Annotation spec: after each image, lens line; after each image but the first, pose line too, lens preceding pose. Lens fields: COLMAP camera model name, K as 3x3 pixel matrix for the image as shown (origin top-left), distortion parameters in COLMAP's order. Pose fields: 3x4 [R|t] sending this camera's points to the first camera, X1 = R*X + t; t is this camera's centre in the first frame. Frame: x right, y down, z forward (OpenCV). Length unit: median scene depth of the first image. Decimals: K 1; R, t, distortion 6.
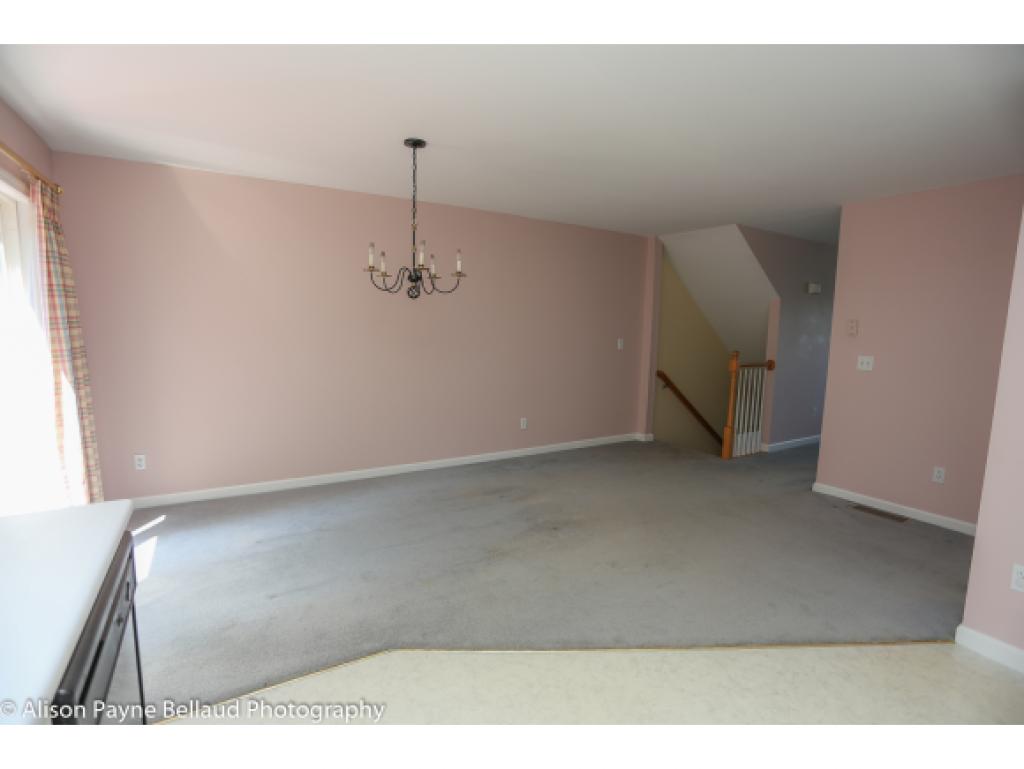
lens RADIAL K [[504.5, 0, 512.0], [0, 504.5, 384.5], [0, 0, 1]] dist [-0.069308, 0.031982]
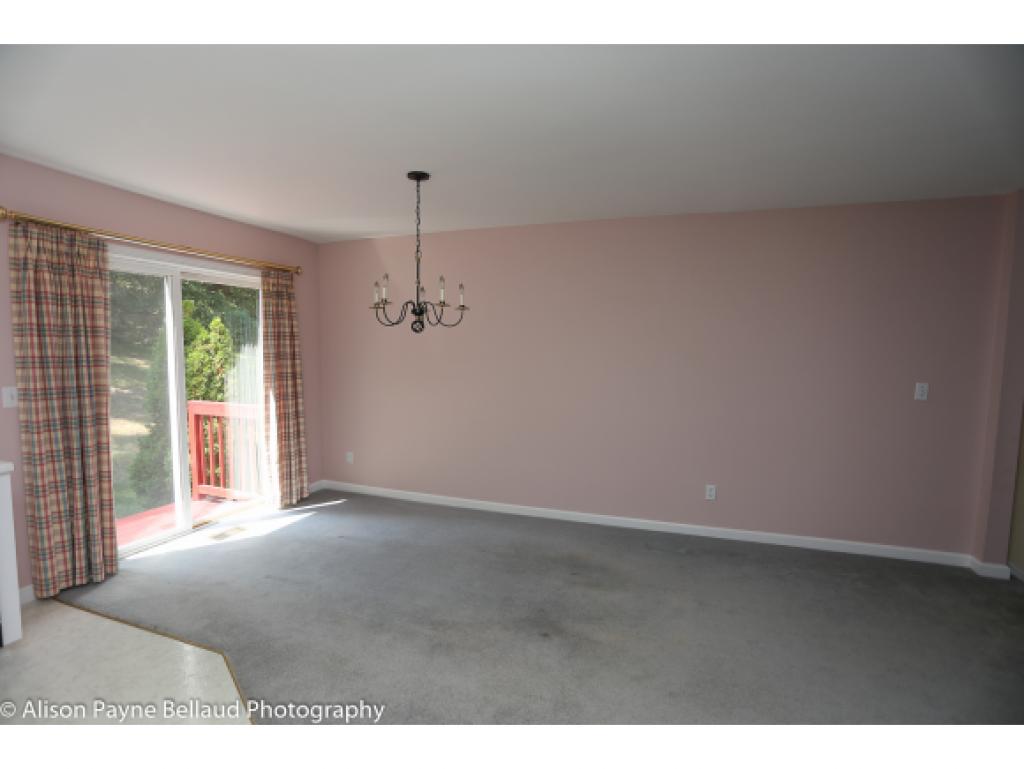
lens RADIAL K [[504.5, 0, 512.0], [0, 504.5, 384.5], [0, 0, 1]] dist [-0.069308, 0.031982]
pose [[0.625233, 0.039036, -0.779461, 0.697523], [-0.090473, 0.995640, -0.022710, -0.063331], [0.775176, 0.084719, 0.626039, 0.536803]]
